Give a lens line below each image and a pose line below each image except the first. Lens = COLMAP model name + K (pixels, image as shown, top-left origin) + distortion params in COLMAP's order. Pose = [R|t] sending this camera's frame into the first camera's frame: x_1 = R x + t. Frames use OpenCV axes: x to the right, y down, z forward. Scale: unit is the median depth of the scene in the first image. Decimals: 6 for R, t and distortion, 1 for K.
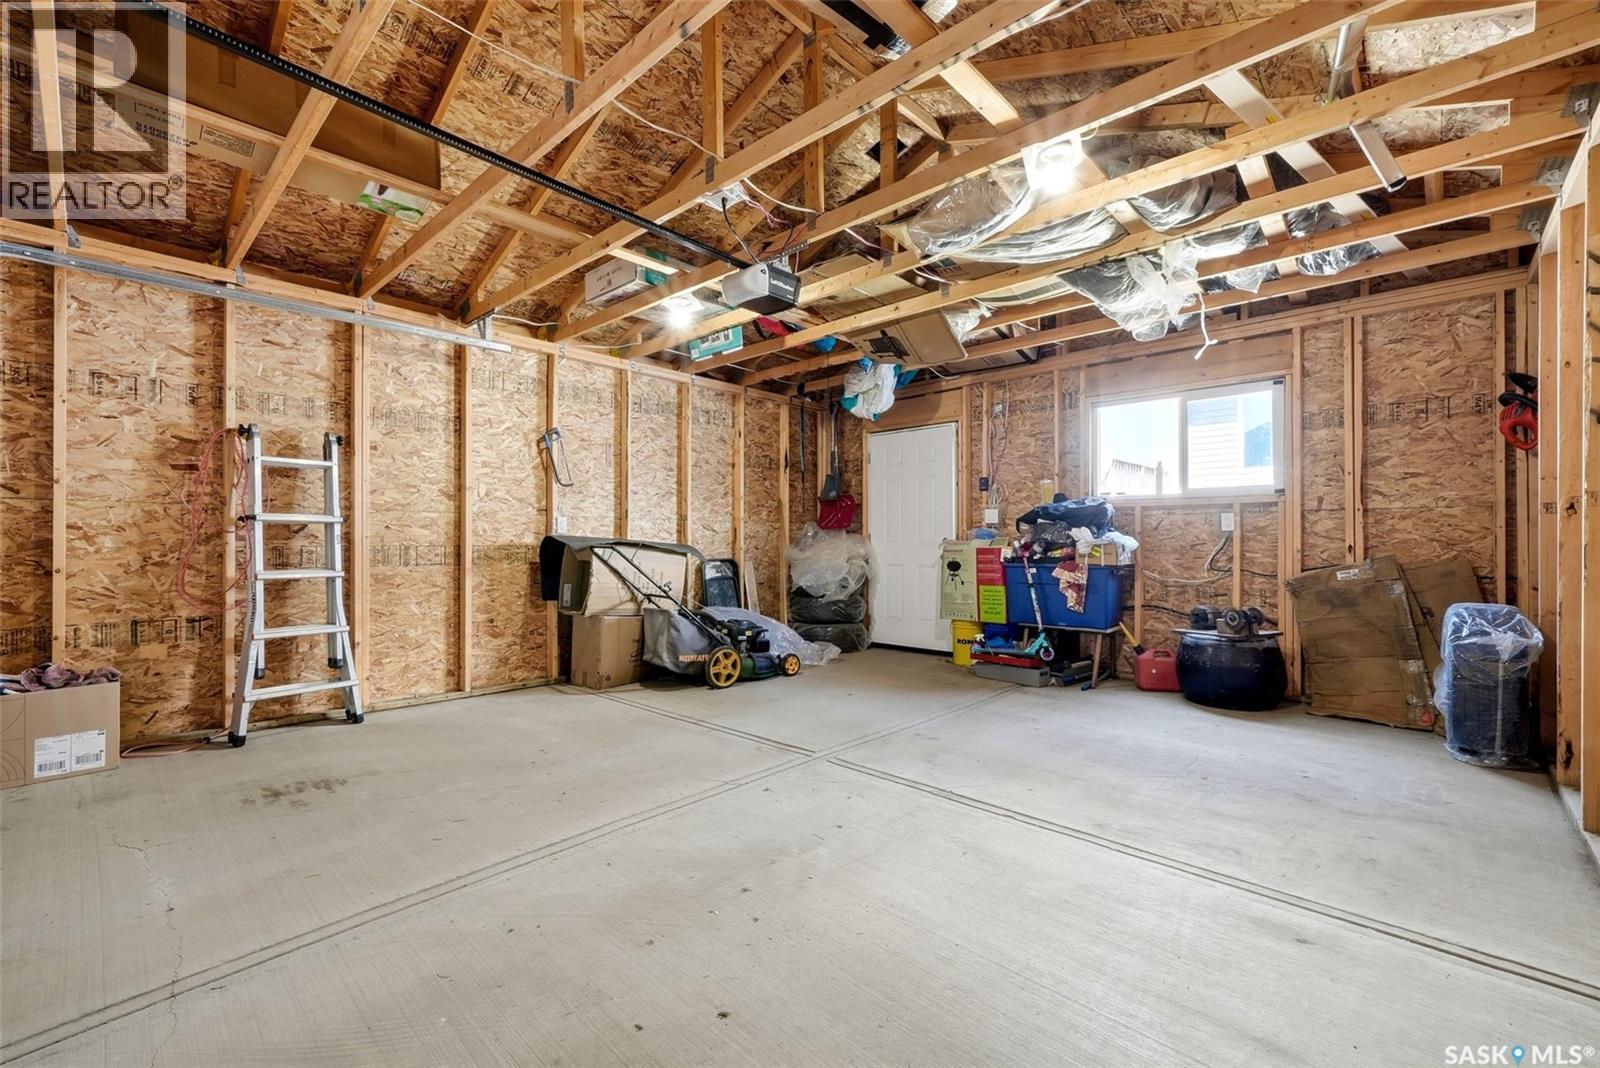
lens RADIAL K [[675.4, 0, 802.0], [0, 675.4, 534.4], [0, 0, 1]] dist [0.007300, -0.000282]
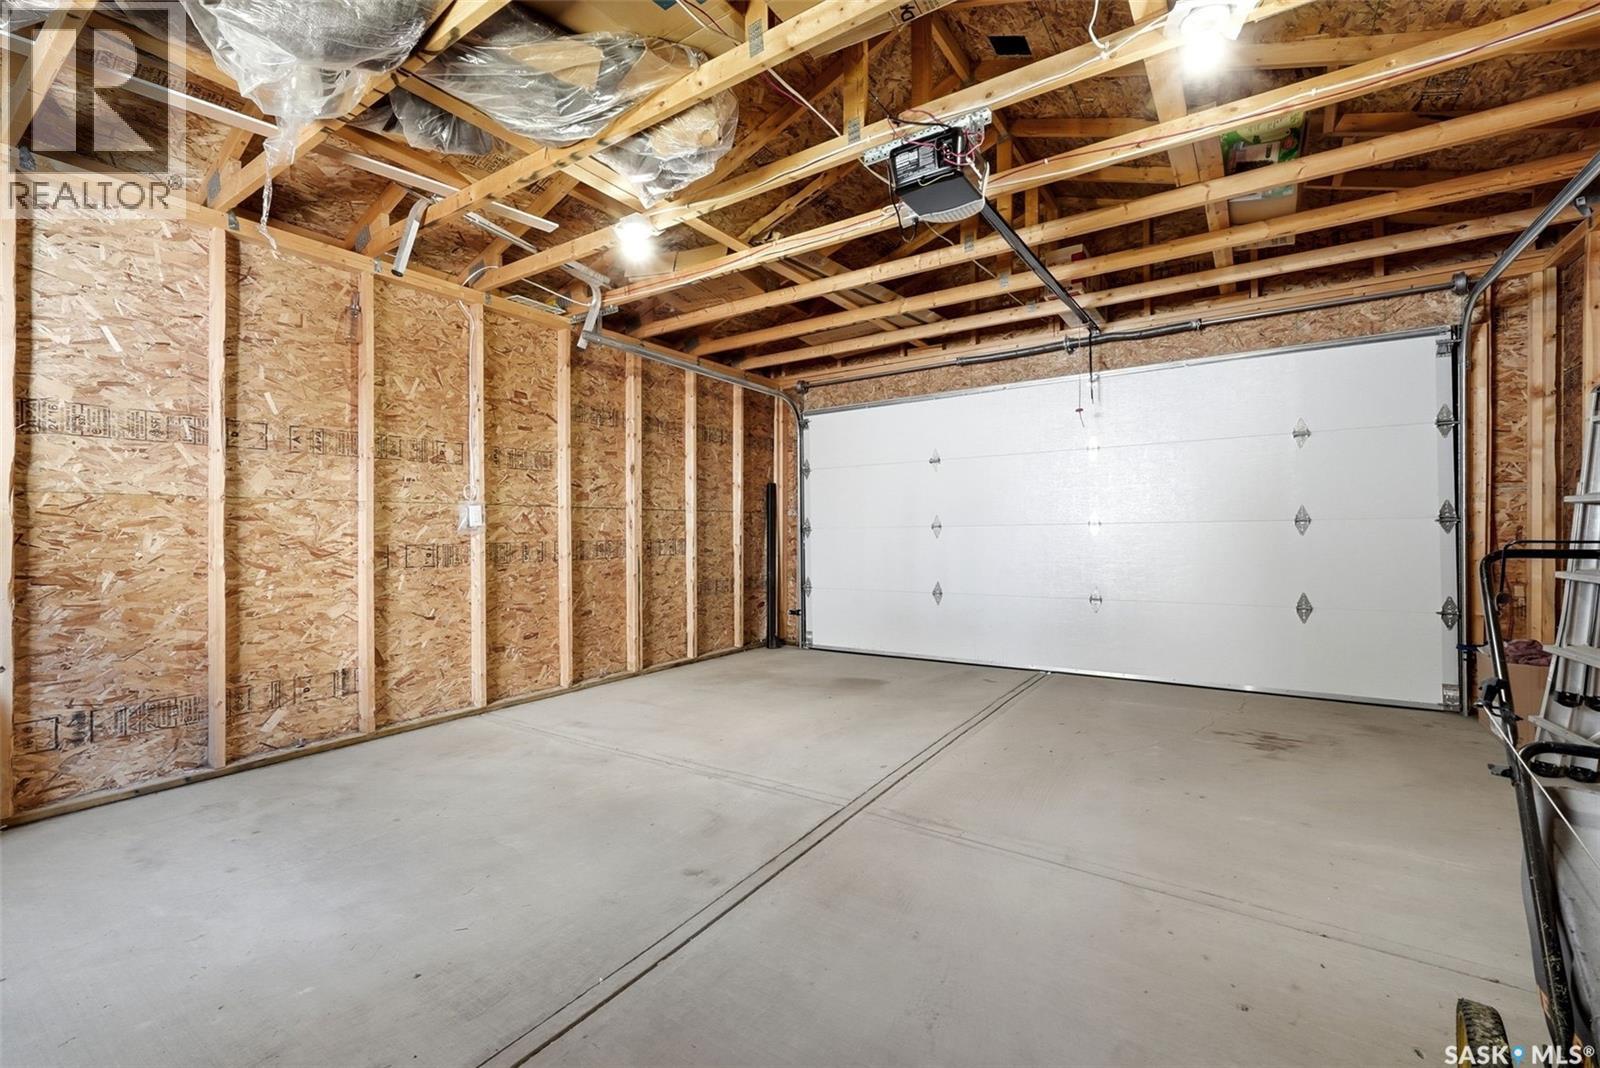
lens RADIAL K [[675.4, 0, 797.7], [0, 675.4, 528.9], [0, 0, 1]] dist [0.007300, -0.000282]
pose [[-0.987601, 0.007676, -0.156797, 0.232735], [0.007384, 0.999970, 0.002448, -0.000581], [0.156811, 0.001260, -0.987628, 1.921995]]
